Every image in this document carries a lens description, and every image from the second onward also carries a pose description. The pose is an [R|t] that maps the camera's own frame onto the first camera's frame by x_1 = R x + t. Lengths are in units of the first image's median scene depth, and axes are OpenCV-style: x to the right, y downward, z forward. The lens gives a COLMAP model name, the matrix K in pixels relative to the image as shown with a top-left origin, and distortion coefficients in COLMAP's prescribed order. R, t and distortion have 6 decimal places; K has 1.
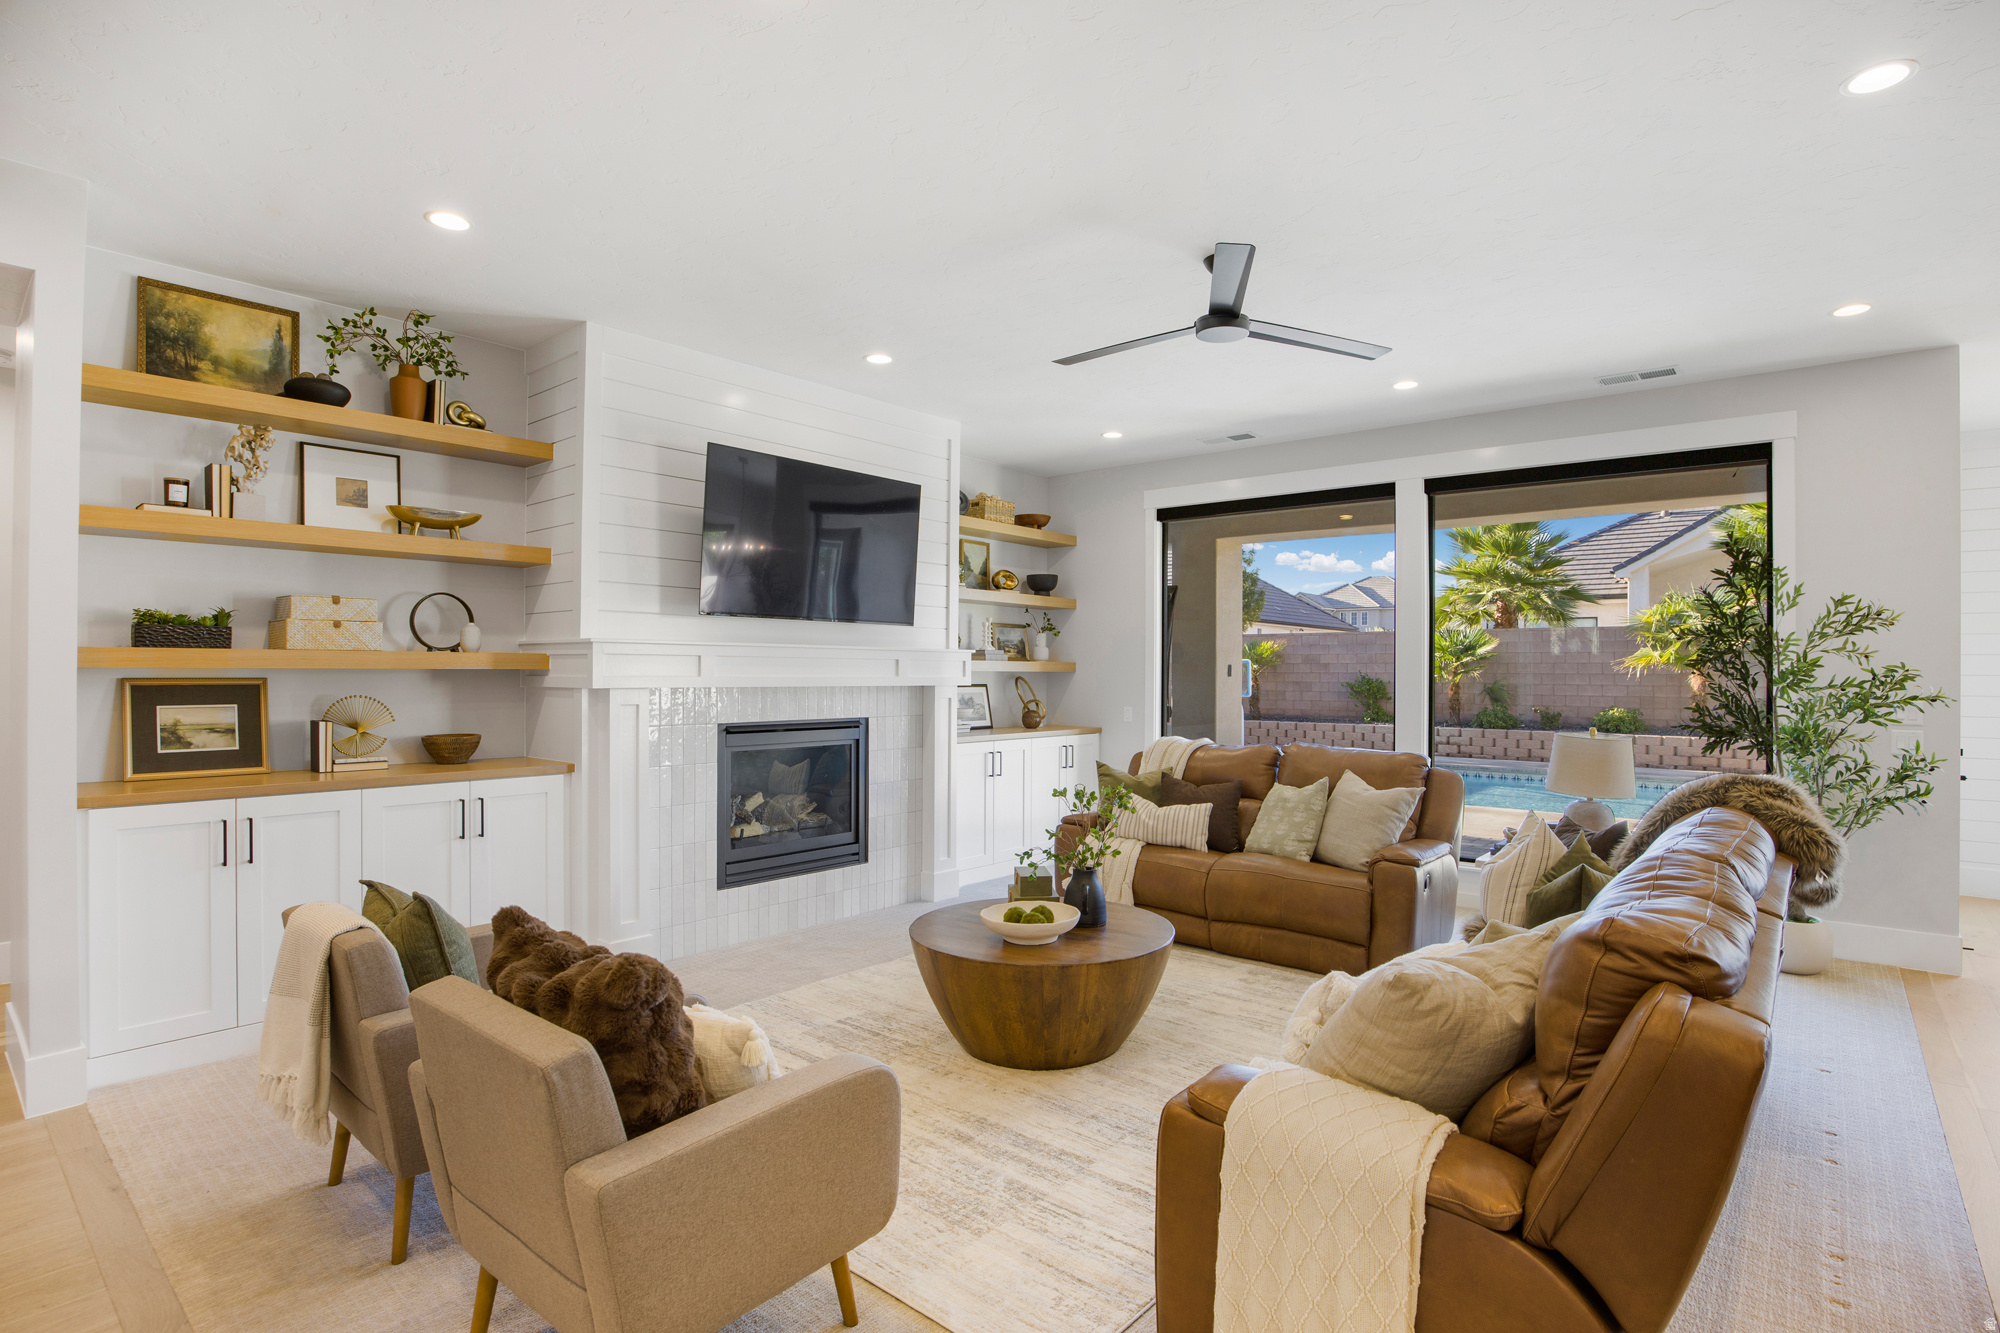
lens RADIAL K [[1040.8, 0, 1007.2], [0, 1040.8, 654.8], [0, 0, 1]] dist [-0.009742, -0.001062]
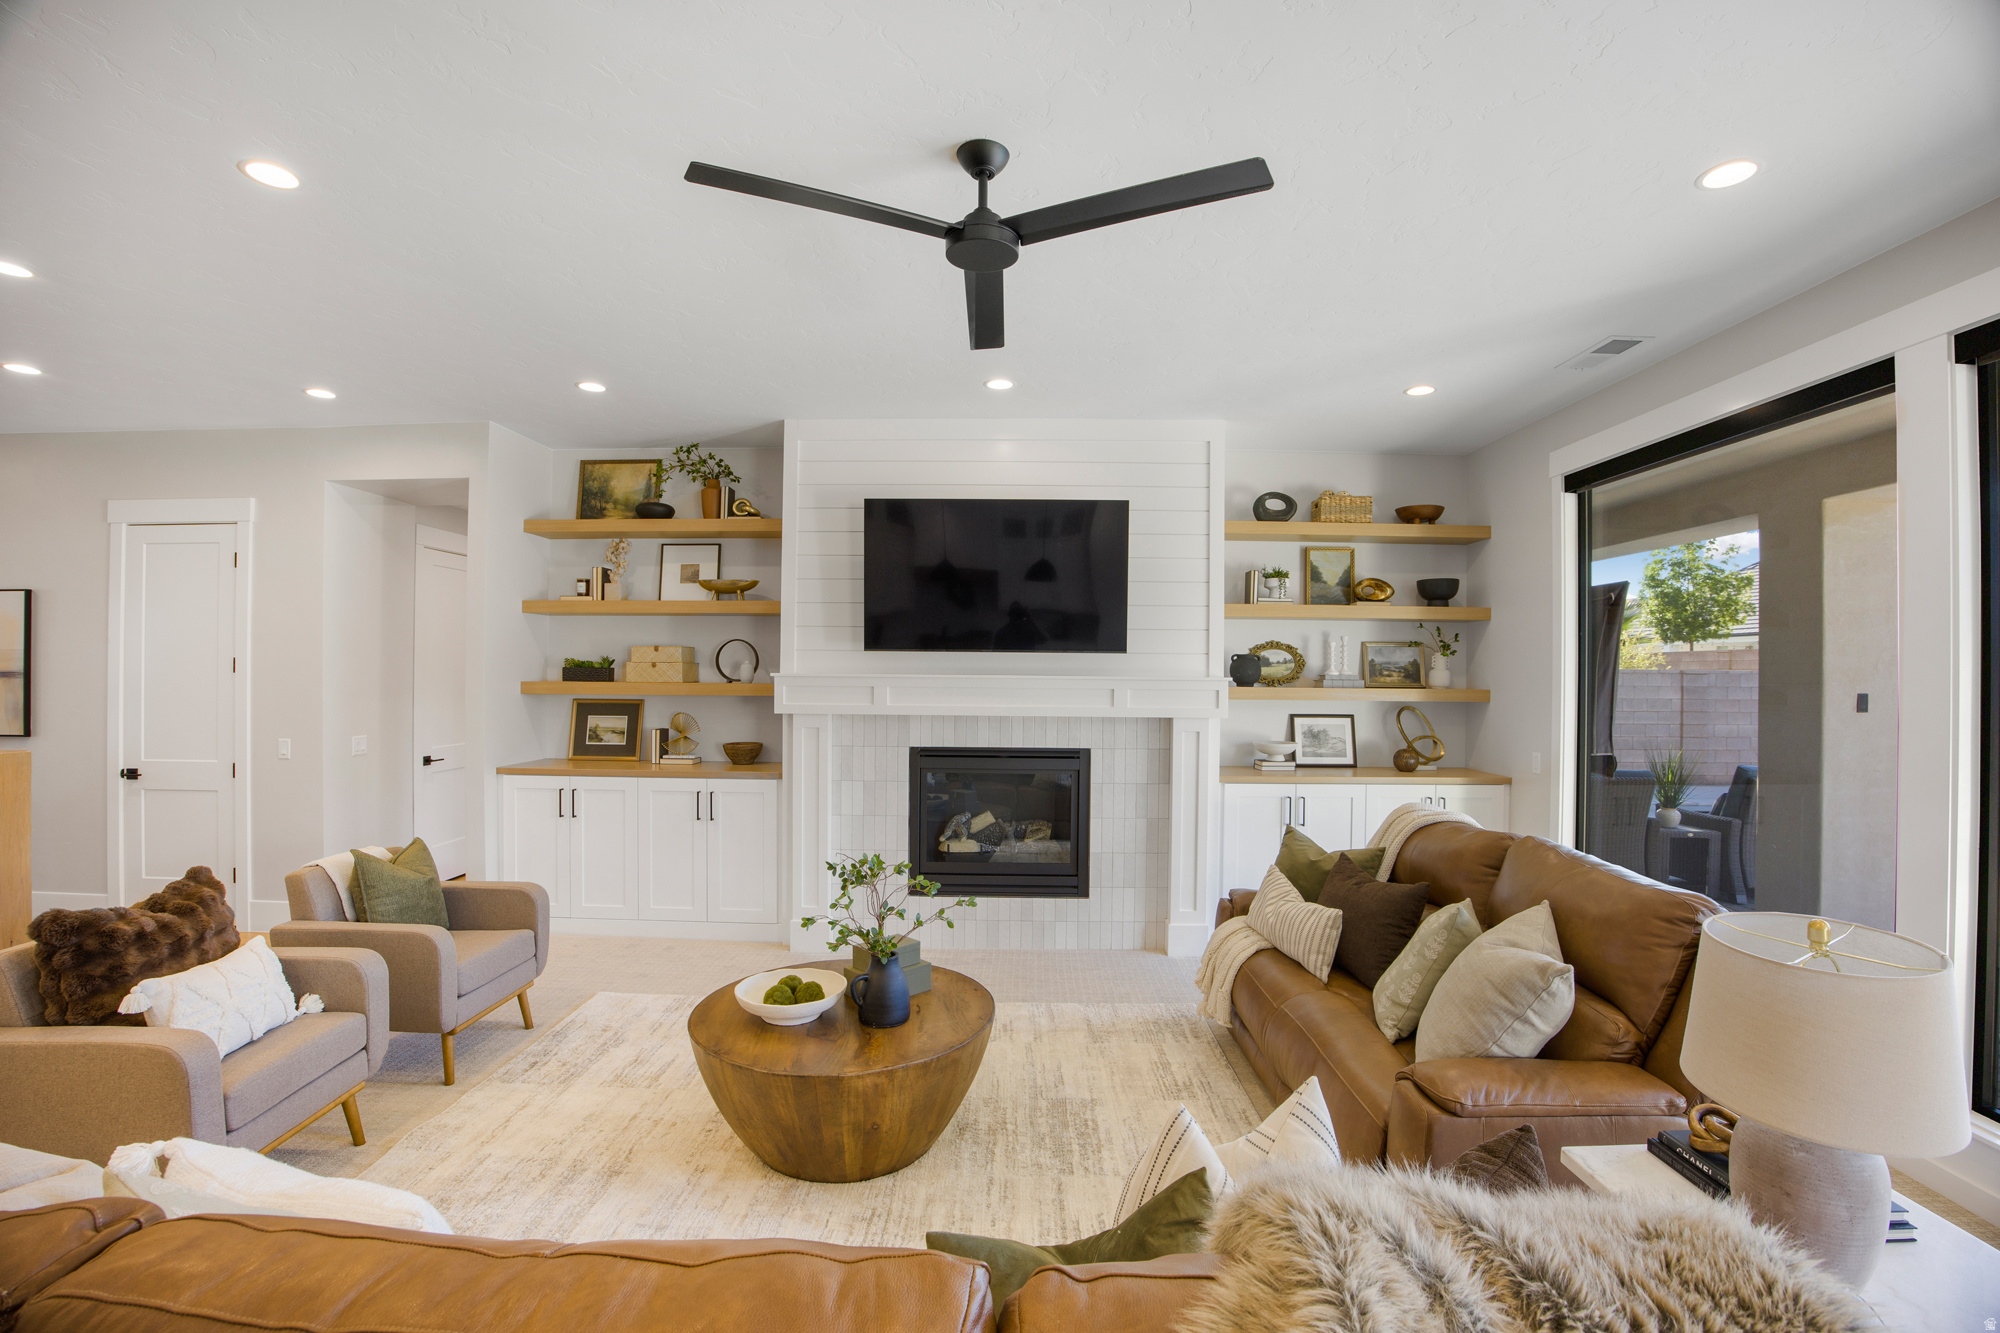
lens RADIAL K [[878.5, 0, 1011.2], [0, 878.5, 668.6], [0, 0, 1]] dist [-0.047226, 0.001304]
pose [[0.623169, -0.002808, -0.782082, 0.490033], [0.006420, 0.999978, 0.001525, -0.017062], [0.782061, -0.005971, 0.623173, 0.464721]]
